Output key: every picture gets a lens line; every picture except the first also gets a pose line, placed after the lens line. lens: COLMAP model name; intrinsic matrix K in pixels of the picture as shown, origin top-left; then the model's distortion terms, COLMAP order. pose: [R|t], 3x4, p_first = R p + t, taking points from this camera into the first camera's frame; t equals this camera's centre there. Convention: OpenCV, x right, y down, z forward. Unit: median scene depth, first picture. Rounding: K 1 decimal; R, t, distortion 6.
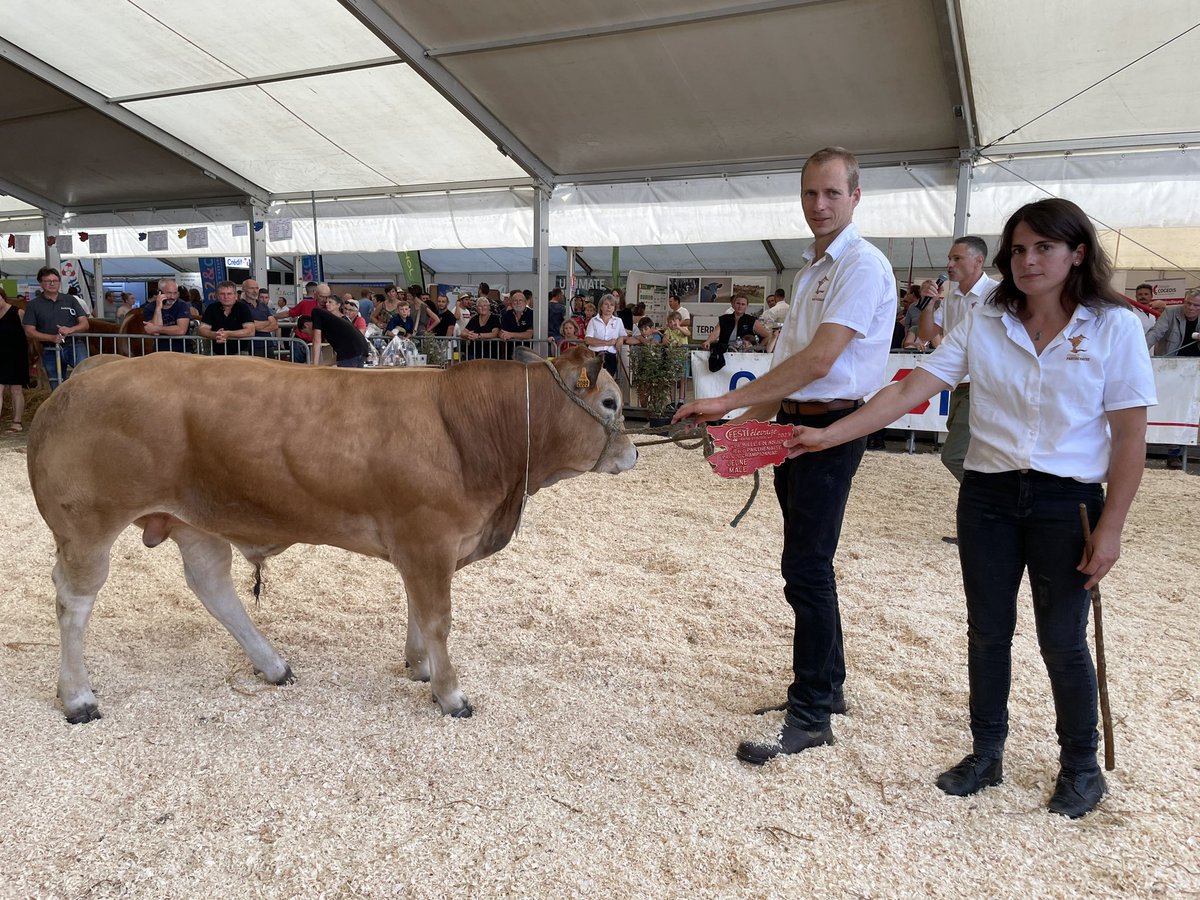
lens RADIAL K [[956.8, 0, 600.0], [0, 956.8, 450.0], [0, 0, 1]] dist [0.053502, -0.003441]
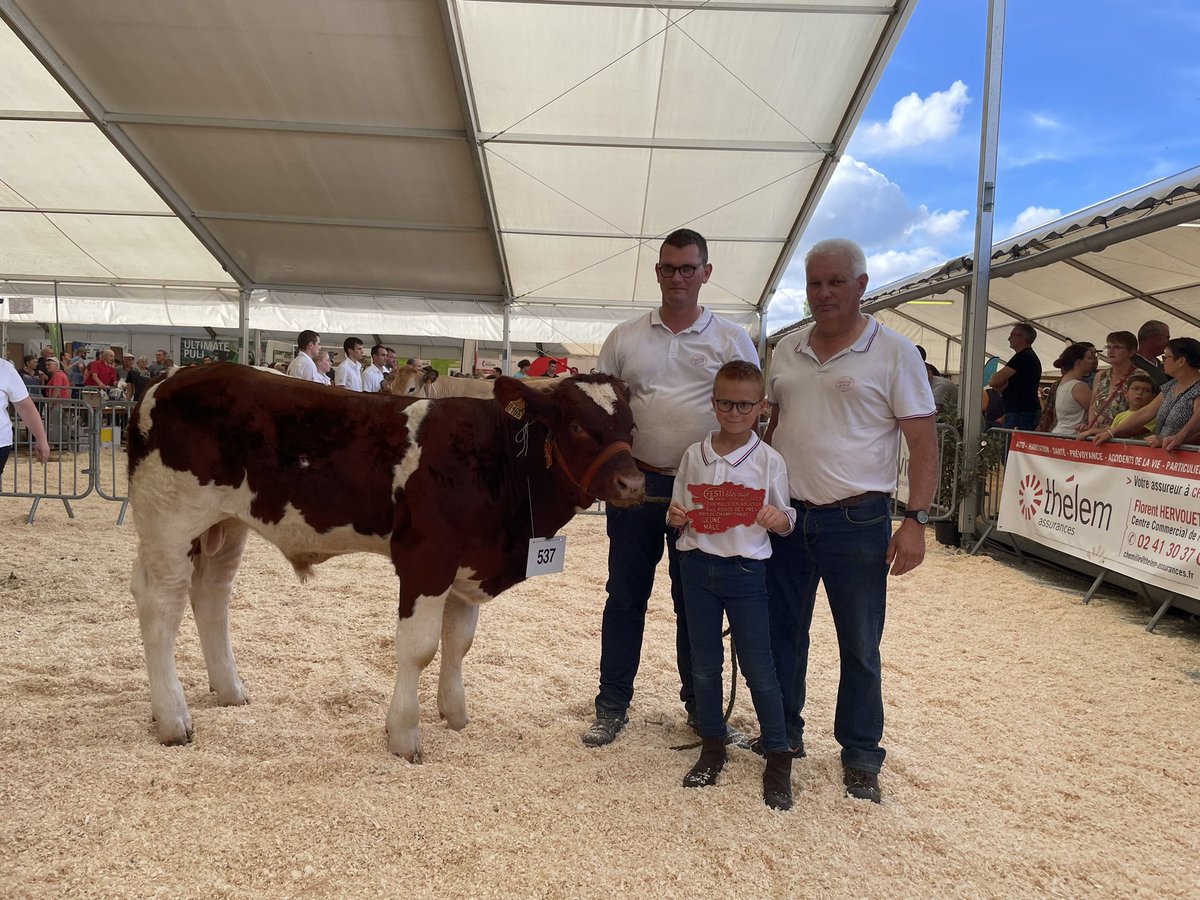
lens RADIAL K [[801.2, 0, 600.0], [0, 801.2, 450.0], [0, 0, 1]] dist [-0.002020, -0.001022]
pose [[0.890627, -0.013299, 0.454539, -0.138961], [0.035130, 0.998597, -0.039617, 0.045925], [-0.453375, 0.051252, 0.889845, -0.363375]]
